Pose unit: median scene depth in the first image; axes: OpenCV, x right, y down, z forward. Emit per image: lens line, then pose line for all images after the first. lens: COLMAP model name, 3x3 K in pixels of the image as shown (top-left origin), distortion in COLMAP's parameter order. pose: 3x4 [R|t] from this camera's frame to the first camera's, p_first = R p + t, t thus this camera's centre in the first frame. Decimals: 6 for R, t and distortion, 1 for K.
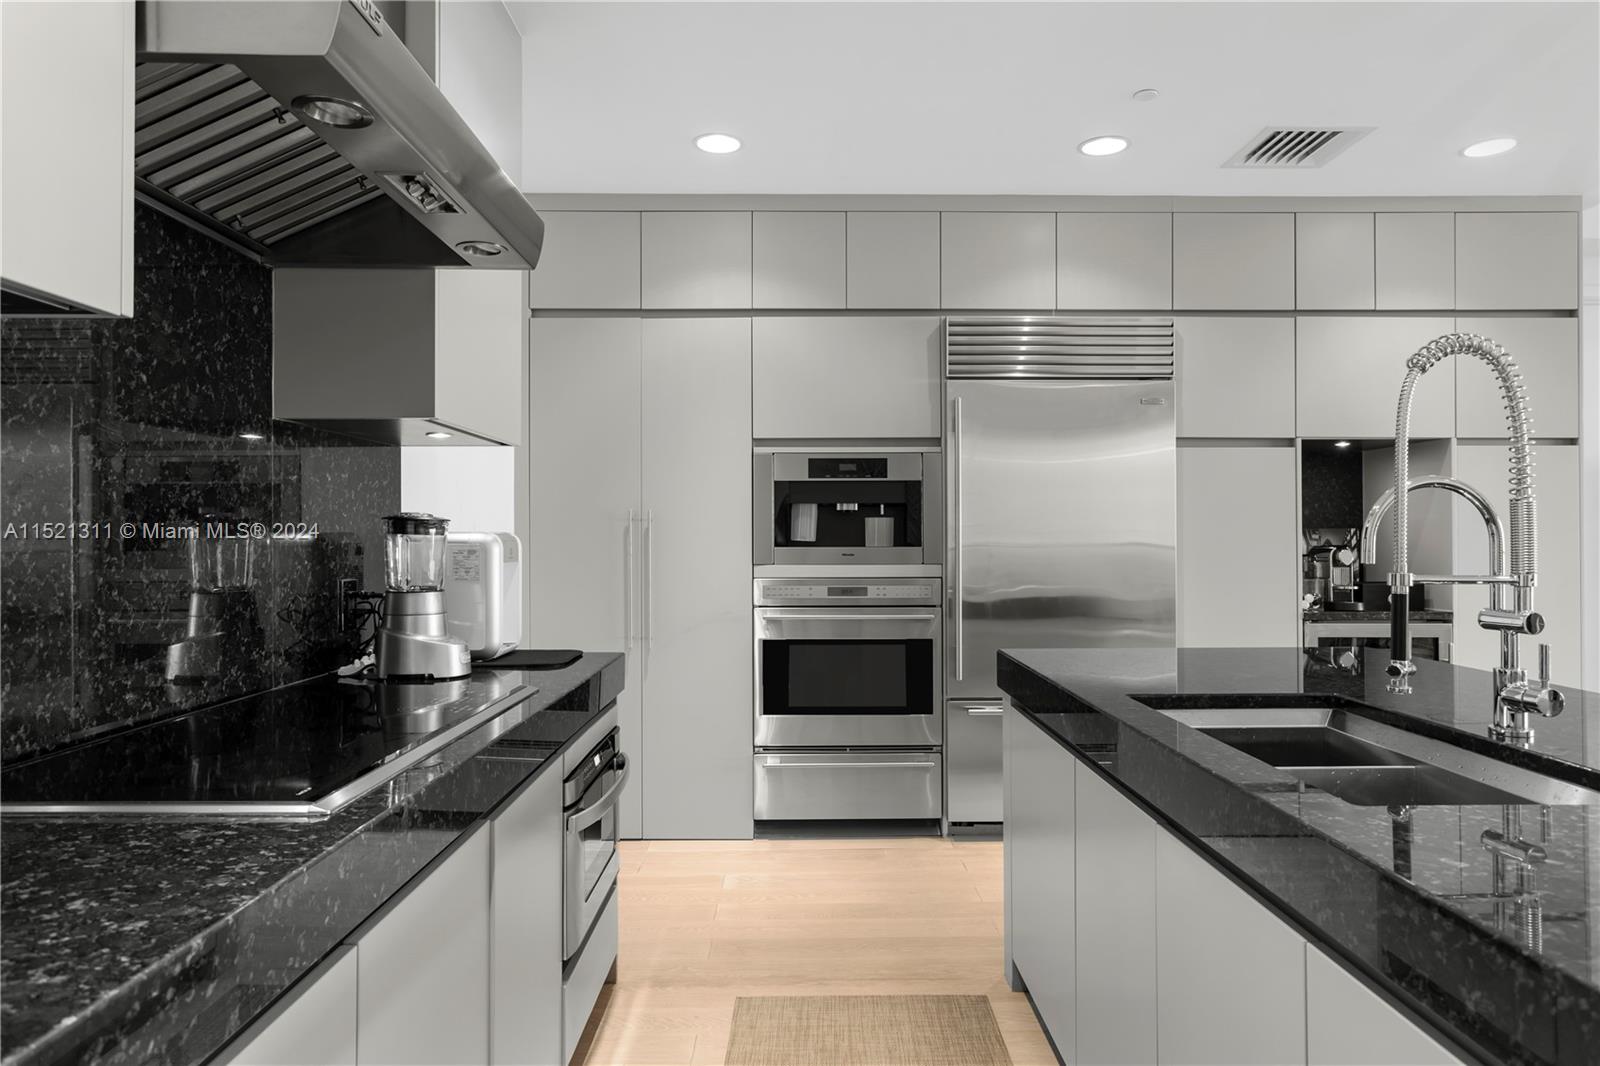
lens RADIAL K [[990.4, 0, 804.3], [0, 990.4, 518.3], [0, 0, 1]] dist [0.004384, -0.001674]
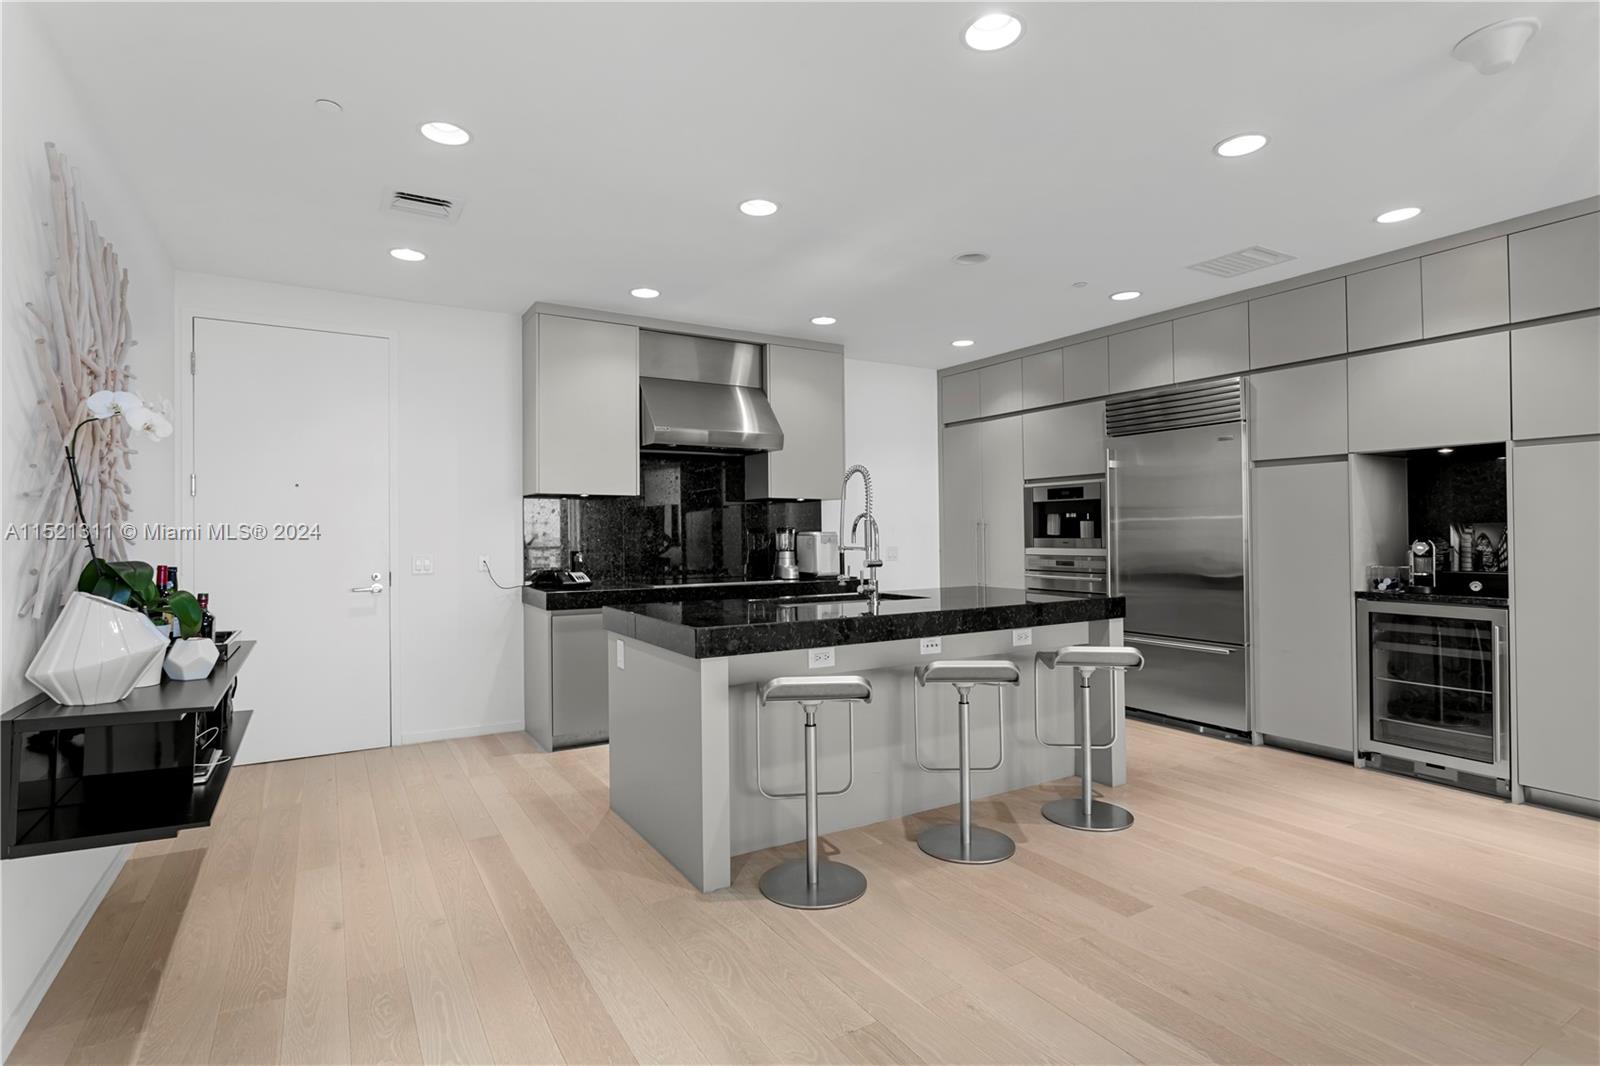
lens RADIAL K [[765.9, 0, 790.3], [0, 765.9, 536.9], [0, 0, 1]] dist [0.001599, 0.000446]
pose [[0.506833, 0.003336, -0.862038, 0.971799], [0.021164, 0.999643, 0.016311, -0.005784], [0.861784, -0.026511, 0.506581, -0.115895]]
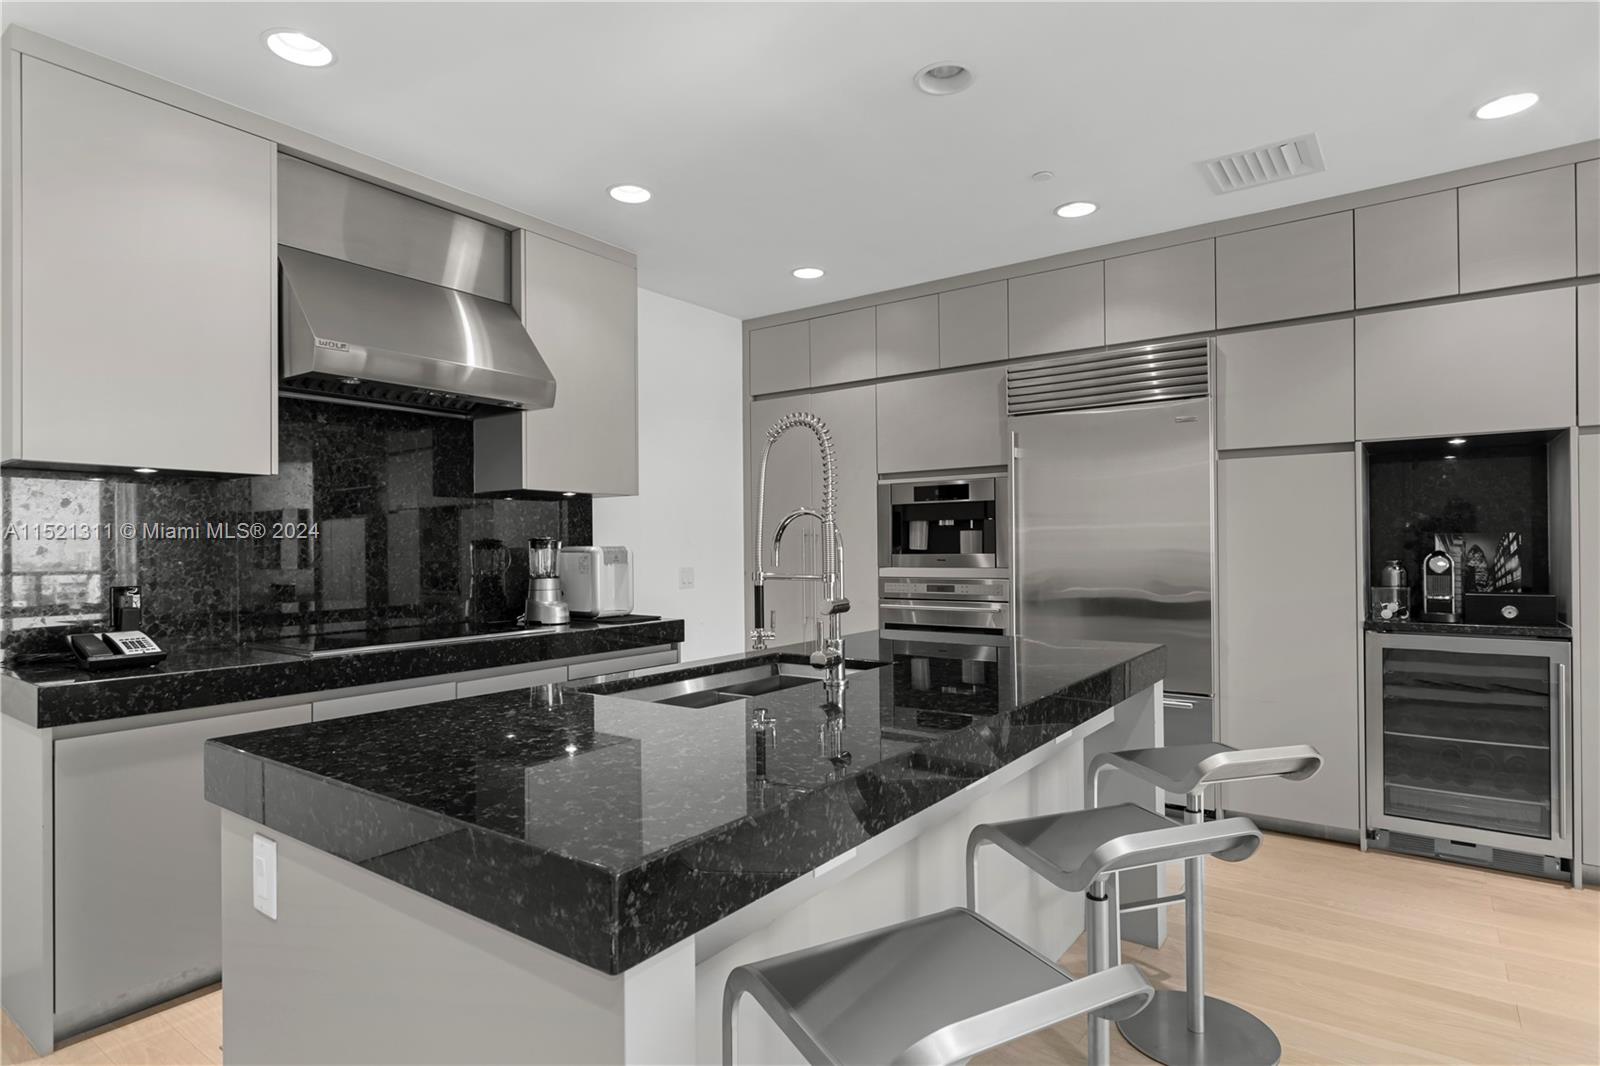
lens RADIAL K [[839.0, 0, 779.6], [0, 839.0, 544.3], [0, 0, 1]] dist [-0.001737, 0.004835]
pose [[0.793236, -0.006884, -0.608875, 0.542575], [0.018633, 0.999742, 0.012972, -0.001657], [0.608629, -0.021635, 0.793160, 0.002047]]
